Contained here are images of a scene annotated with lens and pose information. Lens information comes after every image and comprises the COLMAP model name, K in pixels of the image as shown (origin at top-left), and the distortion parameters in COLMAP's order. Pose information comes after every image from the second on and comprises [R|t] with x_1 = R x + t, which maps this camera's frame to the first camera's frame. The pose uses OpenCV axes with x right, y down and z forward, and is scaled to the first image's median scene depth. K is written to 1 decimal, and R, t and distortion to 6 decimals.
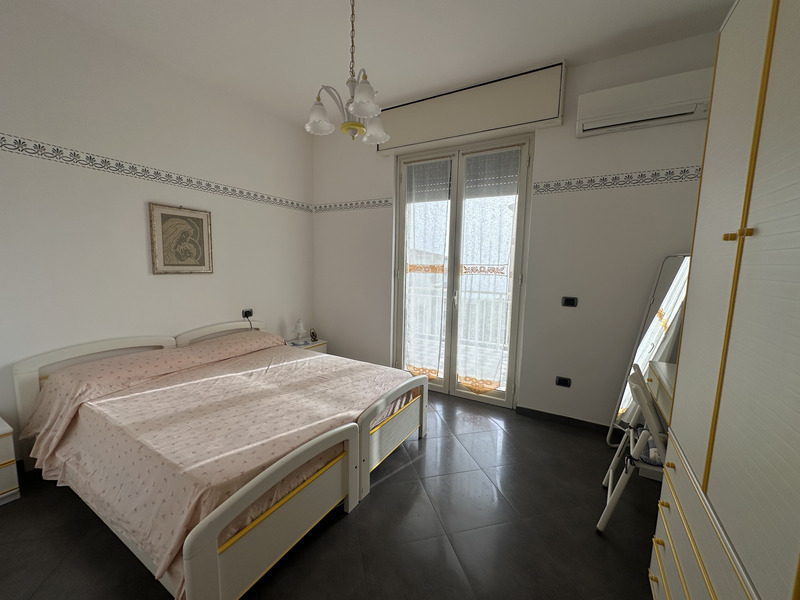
lens RADIAL K [[319.7, 0, 400.0], [0, 319.7, 300.0], [0, 0, 1]] dist [-0.002893, -0.000241]
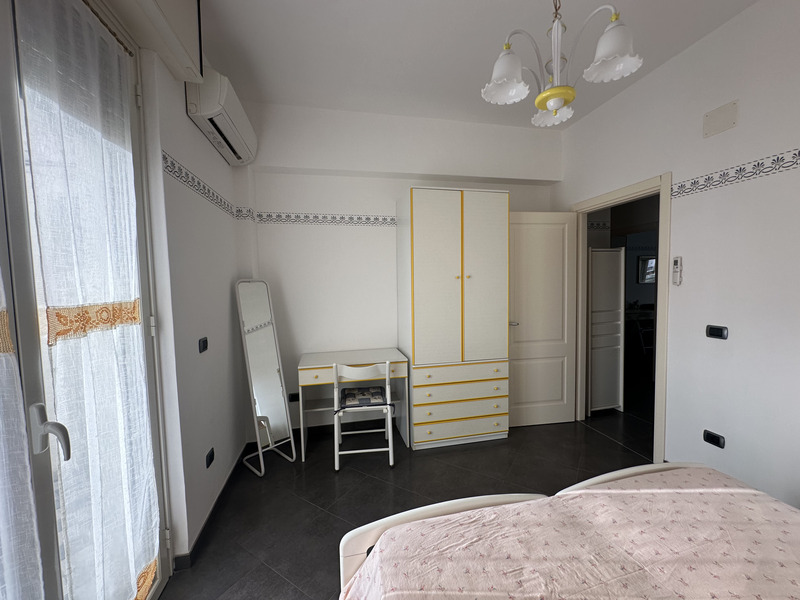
lens RADIAL K [[319.7, 0, 400.0], [0, 319.7, 300.0], [0, 0, 1]] dist [-0.002893, -0.000241]
pose [[-0.677834, -0.041909, 0.734020, -0.469337], [0.090677, 0.985986, 0.140031, -0.253629], [-0.729602, 0.161476, -0.664535, 1.865921]]
